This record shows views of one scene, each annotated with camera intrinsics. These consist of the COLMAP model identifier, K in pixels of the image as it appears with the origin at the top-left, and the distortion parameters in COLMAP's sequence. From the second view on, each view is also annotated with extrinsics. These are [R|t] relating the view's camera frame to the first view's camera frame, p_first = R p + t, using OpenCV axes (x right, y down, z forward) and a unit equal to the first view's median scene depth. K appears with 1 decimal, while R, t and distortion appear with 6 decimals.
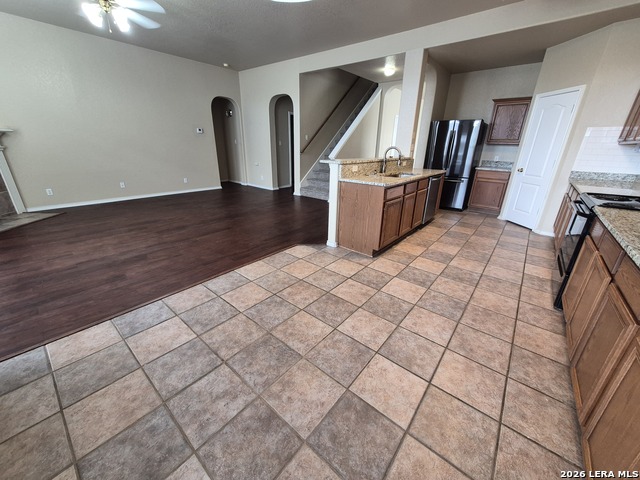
lens RADIAL K [[250.9, 0, 324.2], [0, 250.9, 236.6], [0, 0, 1]] dist [0.004213, -0.001620]
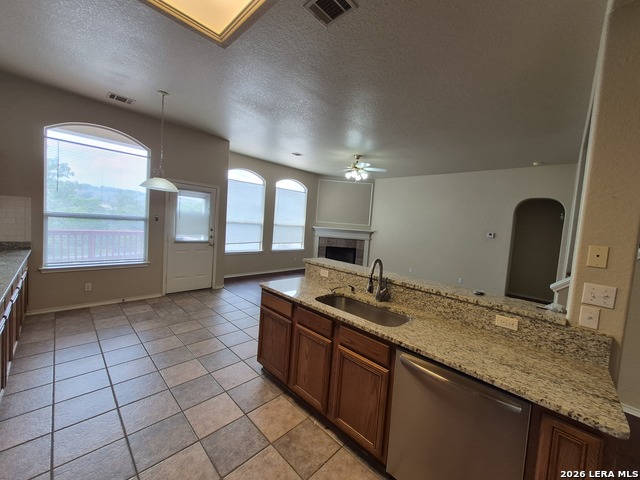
lens RADIAL K [[250.9, 0, 323.3], [0, 250.9, 236.1], [0, 0, 1]] dist [0.004213, -0.001620]
pose [[-0.074905, 0.026392, -0.996841, 0.843227], [-0.415652, 0.907843, 0.055269, -0.381448], [0.906434, 0.418479, -0.057032, 0.887593]]
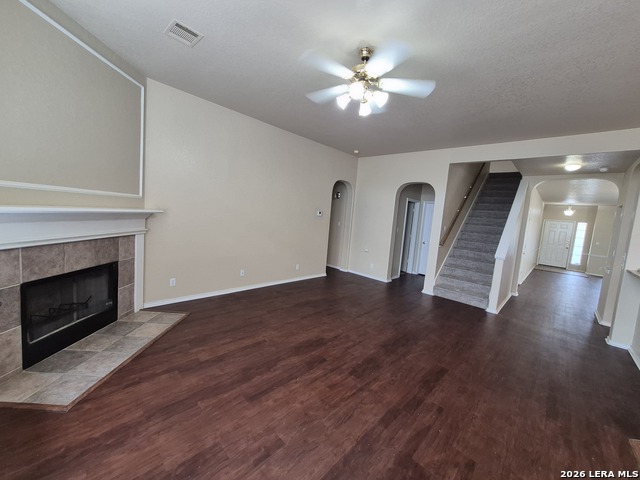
lens RADIAL K [[250.9, 0, 320.4], [0, 250.9, 231.8], [0, 0, 1]] dist [0.004213, -0.001620]
pose [[0.995347, 0.063144, -0.072778, -0.756065], [-0.081195, 0.956353, -0.280707, -0.189147], [0.051876, 0.285310, 0.957030, 0.279220]]
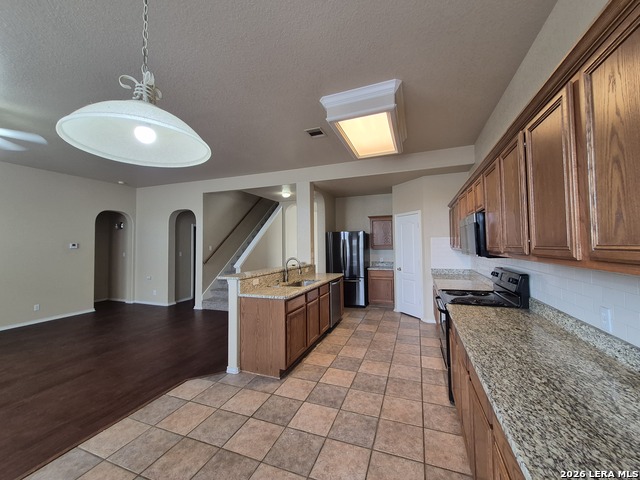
lens RADIAL K [[250.9, 0, 324.8], [0, 250.9, 235.4], [0, 0, 1]] dist [0.004213, -0.001620]
pose [[0.943371, -0.023098, 0.330933, 0.049226], [0.148379, 0.921604, -0.358650, -0.038138], [-0.296705, 0.387444, 0.872842, -0.021696]]
